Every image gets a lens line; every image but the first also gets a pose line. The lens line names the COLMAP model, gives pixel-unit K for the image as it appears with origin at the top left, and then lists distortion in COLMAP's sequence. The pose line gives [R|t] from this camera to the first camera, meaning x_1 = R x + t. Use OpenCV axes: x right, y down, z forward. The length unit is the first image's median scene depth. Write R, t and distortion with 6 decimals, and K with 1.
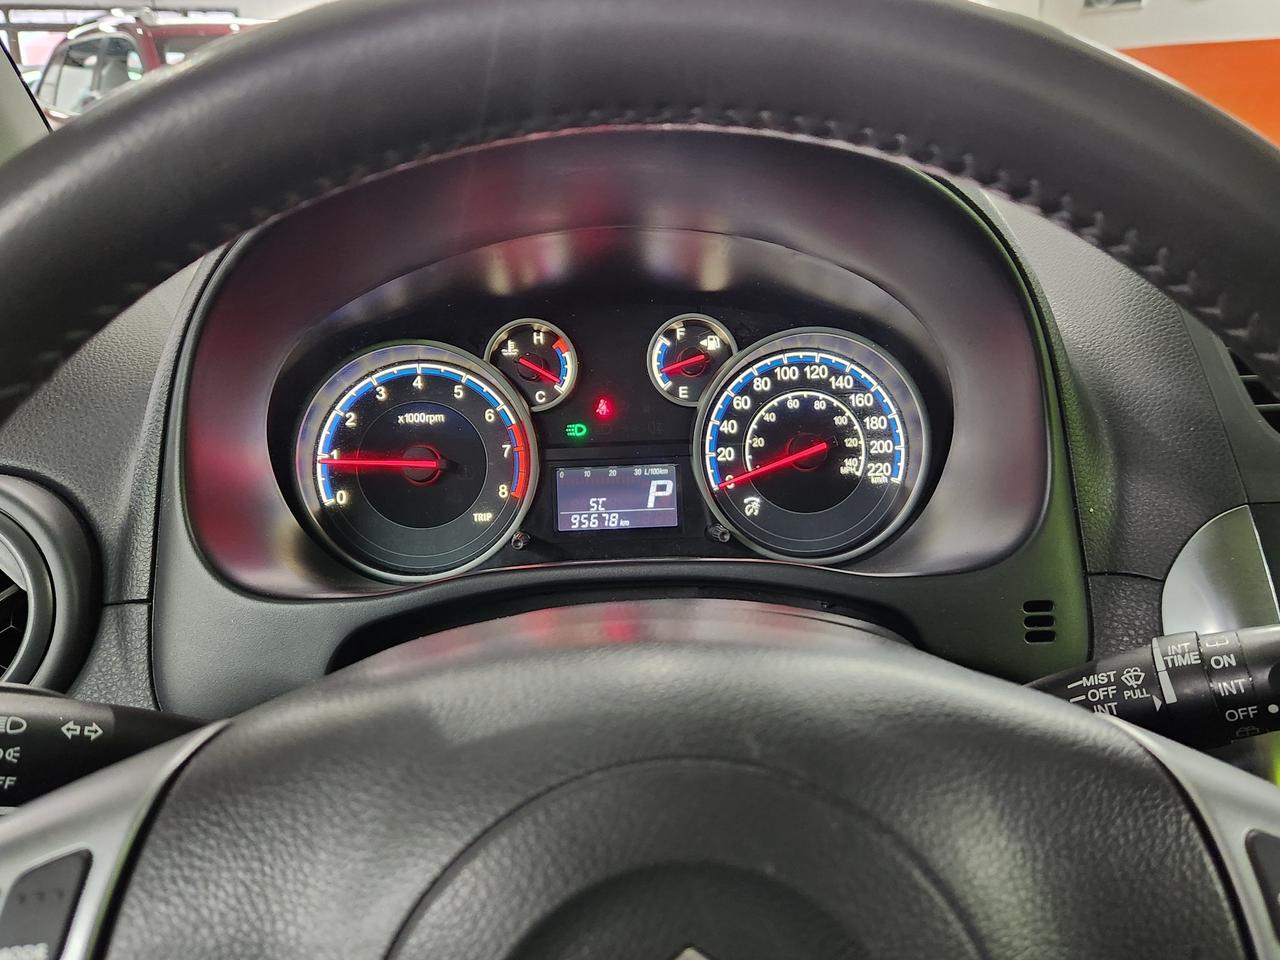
lens RADIAL K [[1075.1, 0, 705.8], [0, 1075.1, 462.8], [0, 0, 1]] dist [0.070916, -0.071697]
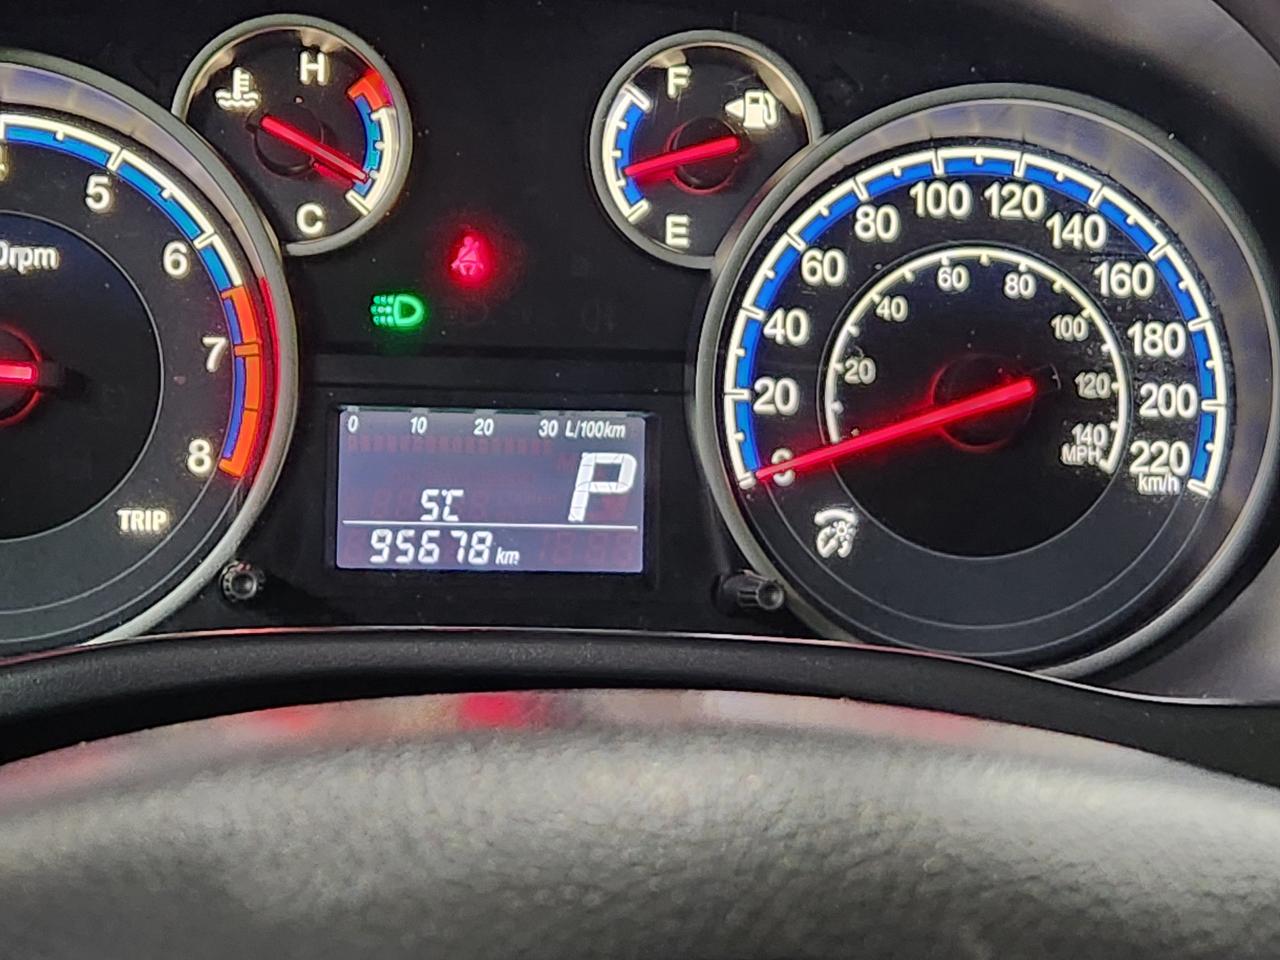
lens RADIAL K [[1075.1, 0, 604.1], [0, 1075.1, 450.9], [0, 0, 1]] dist [0.070916, -0.071697]
pose [[0.998197, 0.059943, 0.003024, -0.043720], [-0.060011, 0.997599, 0.034574, 0.002166], [-0.000944, -0.034693, 0.999398, 0.605436]]
